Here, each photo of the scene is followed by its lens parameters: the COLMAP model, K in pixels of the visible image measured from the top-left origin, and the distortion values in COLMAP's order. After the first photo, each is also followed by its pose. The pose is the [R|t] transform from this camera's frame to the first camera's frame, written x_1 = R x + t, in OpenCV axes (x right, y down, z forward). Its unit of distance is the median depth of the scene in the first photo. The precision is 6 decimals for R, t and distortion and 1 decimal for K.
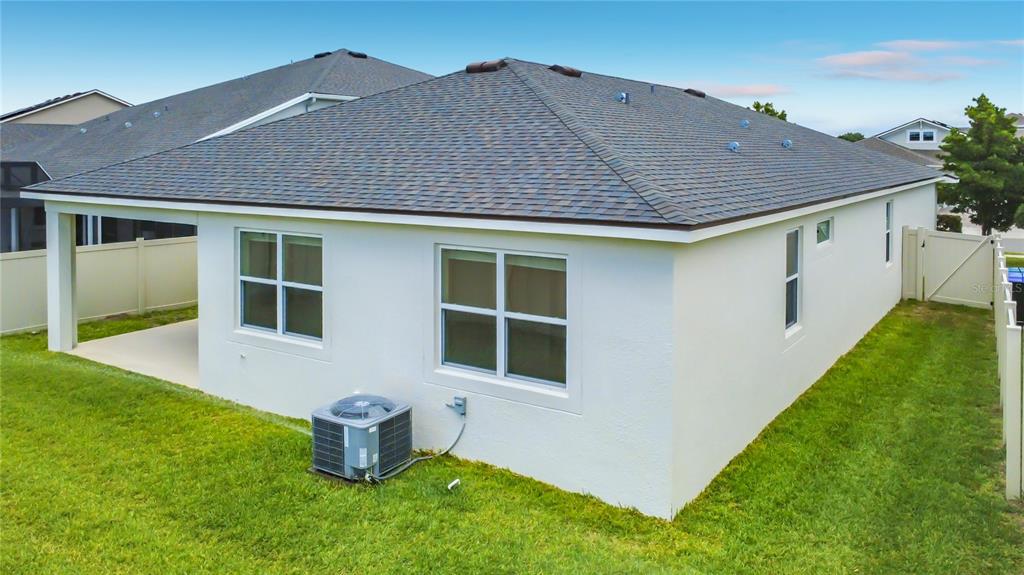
lens RADIAL K [[777.8, 0, 508.4], [0, 777.8, 210.8], [0, 0, 1]] dist [-0.001994, 0.004682]
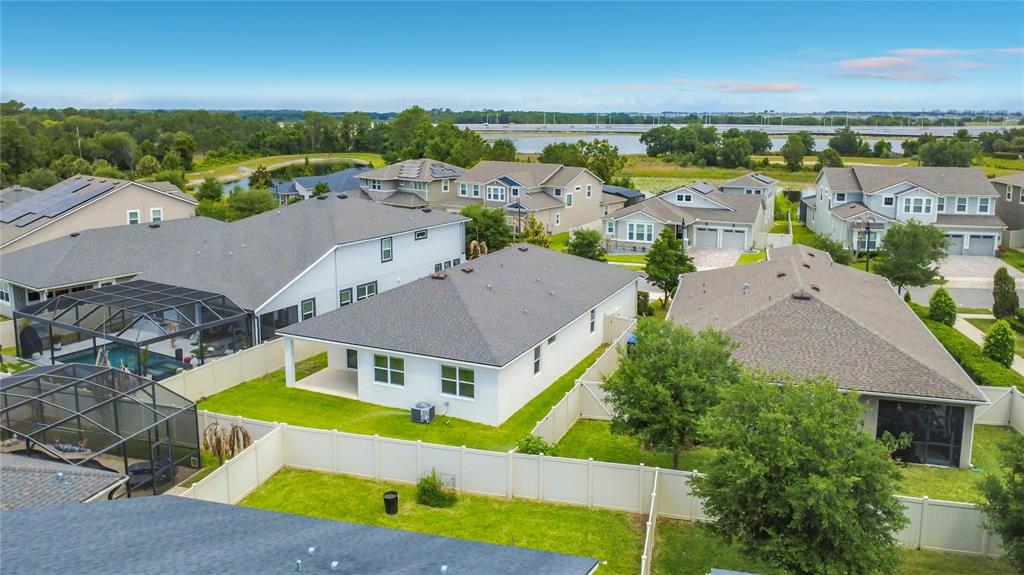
lens RADIAL K [[777.8, 0, 519.6], [0, 777.8, 284.7], [0, 0, 1]] dist [-0.001994, 0.004682]
pose [[0.984790, -0.022906, 0.172234, -0.372453], [-0.003938, 0.988075, 0.153921, -0.973056], [-0.173706, -0.152258, 0.972956, -2.869315]]
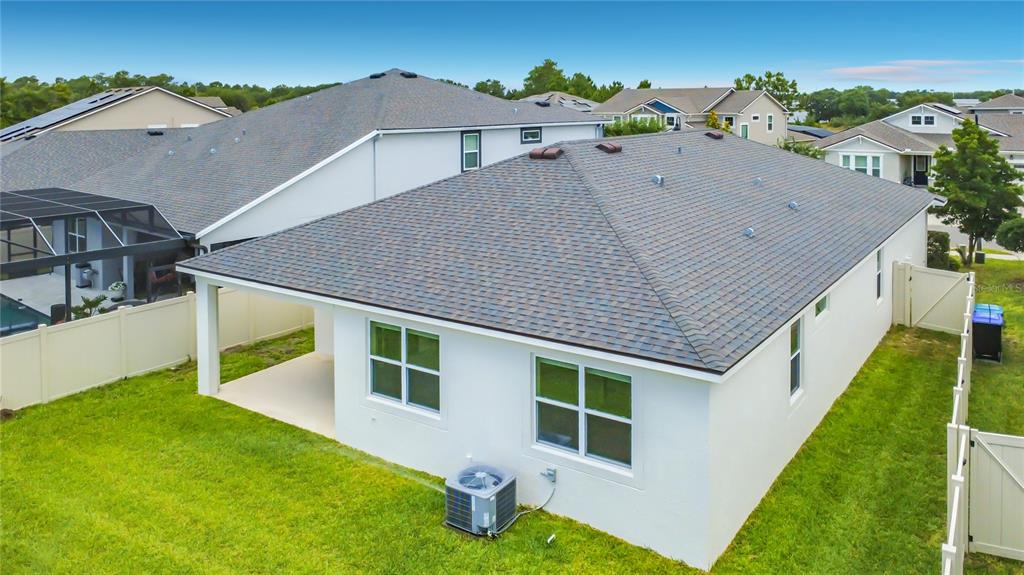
lens RADIAL K [[777.8, 0, 519.8], [0, 777.8, 135.9], [0, 0, 1]] dist [-0.001994, 0.004682]
pose [[0.999999, -0.000463, -0.001065, -0.117445], [0.000444, 0.999847, -0.017497, -0.325957], [0.001073, 0.017497, 0.999846, -0.383873]]
